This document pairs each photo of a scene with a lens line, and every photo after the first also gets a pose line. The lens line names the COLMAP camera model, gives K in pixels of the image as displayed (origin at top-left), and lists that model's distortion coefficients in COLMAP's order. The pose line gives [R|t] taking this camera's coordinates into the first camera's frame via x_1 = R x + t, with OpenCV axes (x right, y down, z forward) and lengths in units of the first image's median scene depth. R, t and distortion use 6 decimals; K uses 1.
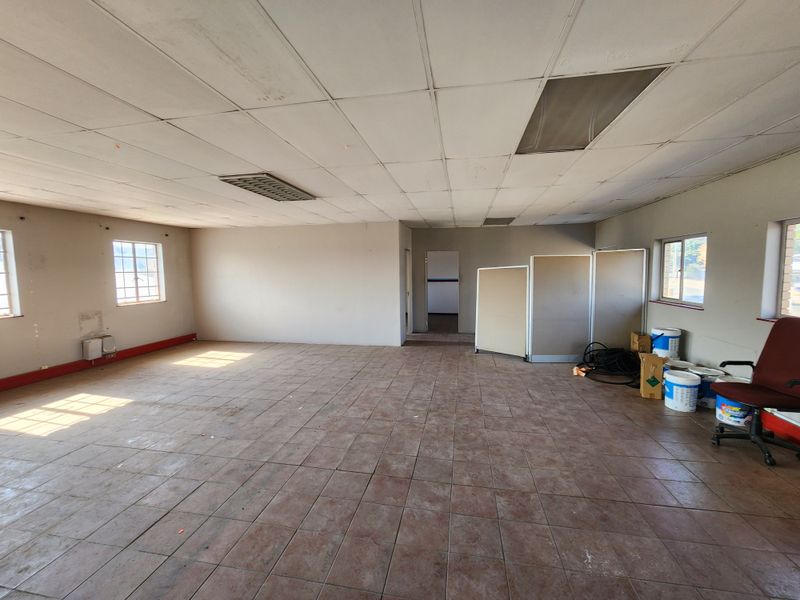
lens RADIAL K [[327.1, 0, 401.5], [0, 327.1, 297.1], [0, 0, 1]] dist [0.001207, -0.001619]
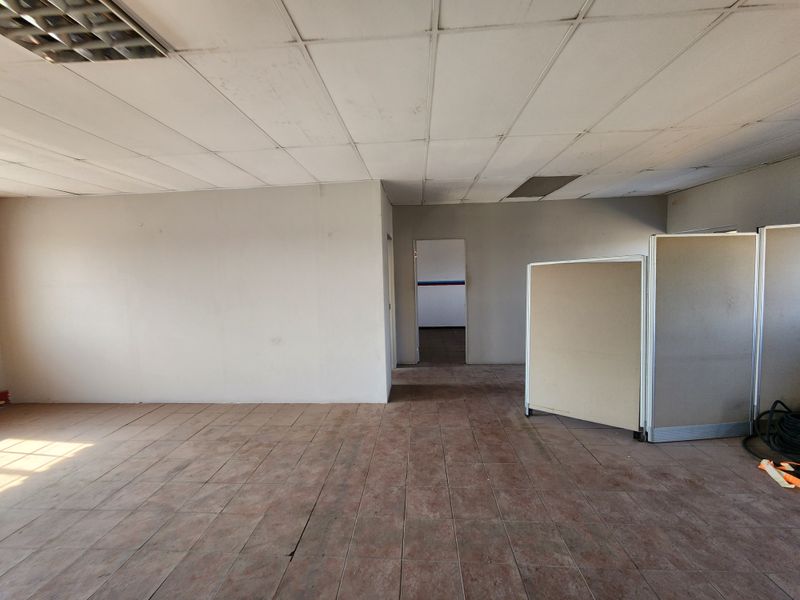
lens RADIAL K [[327.1, 0, 394.7], [0, 327.1, 289.7], [0, 0, 1]] dist [0.001207, -0.001619]
pose [[0.993038, -0.022269, 0.115675, -0.062468], [0.024779, 0.999487, -0.020309, -0.041572], [-0.115163, 0.023034, 0.993080, 0.526640]]
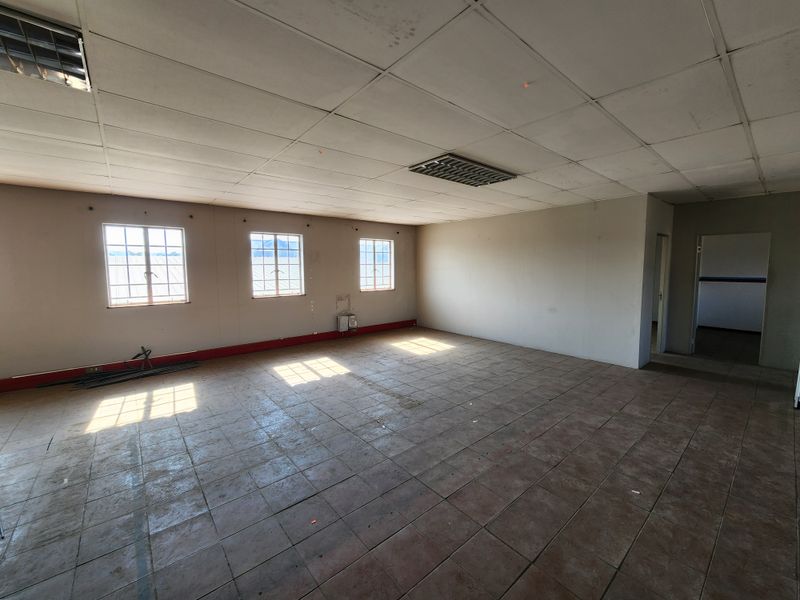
lens RADIAL K [[327.1, 0, 400.5], [0, 327.1, 294.5], [0, 0, 1]] dist [0.001207, -0.001619]
pose [[0.775272, 0.061726, -0.628604, 0.042157], [-0.054624, 0.998037, 0.030634, -0.008600], [0.629261, 0.010588, 0.777122, 0.135007]]
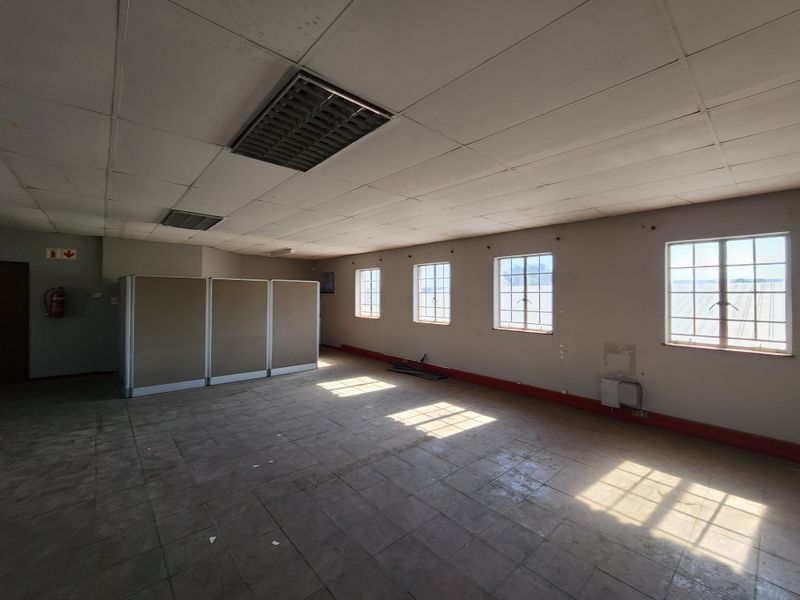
lens RADIAL K [[327.1, 0, 404.9], [0, 327.1, 282.2], [0, 0, 1]] dist [0.001207, -0.001619]
pose [[-0.603034, -0.023352, -0.797374, -0.038435], [-0.061207, 0.997979, 0.017063, -0.082625], [0.795364, 0.059094, -0.603245, 1.063848]]
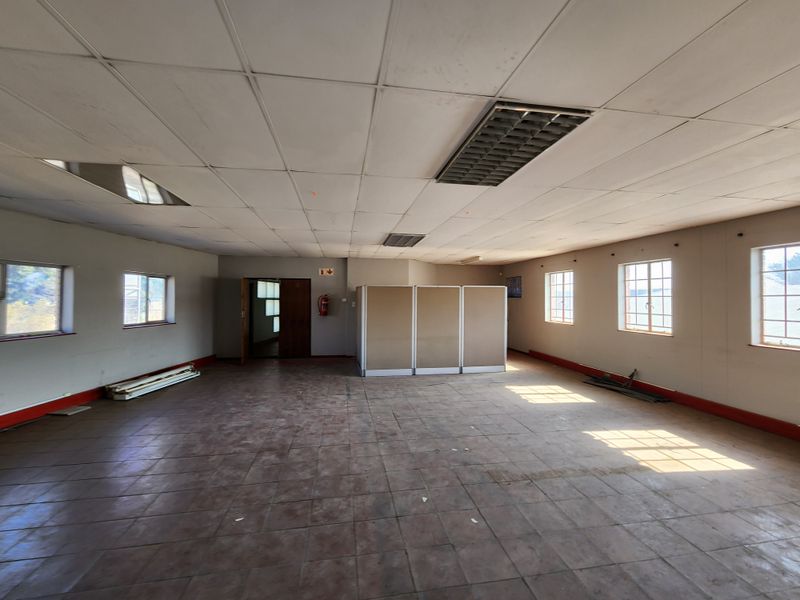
lens RADIAL K [[327.1, 0, 400.0], [0, 327.1, 293.5], [0, 0, 1]] dist [0.001207, -0.001619]
pose [[-0.934049, 0.005505, -0.357103, -0.015532], [-0.019531, 0.997598, 0.066463, -0.087840], [0.356611, 0.069054, -0.931697, 1.076730]]
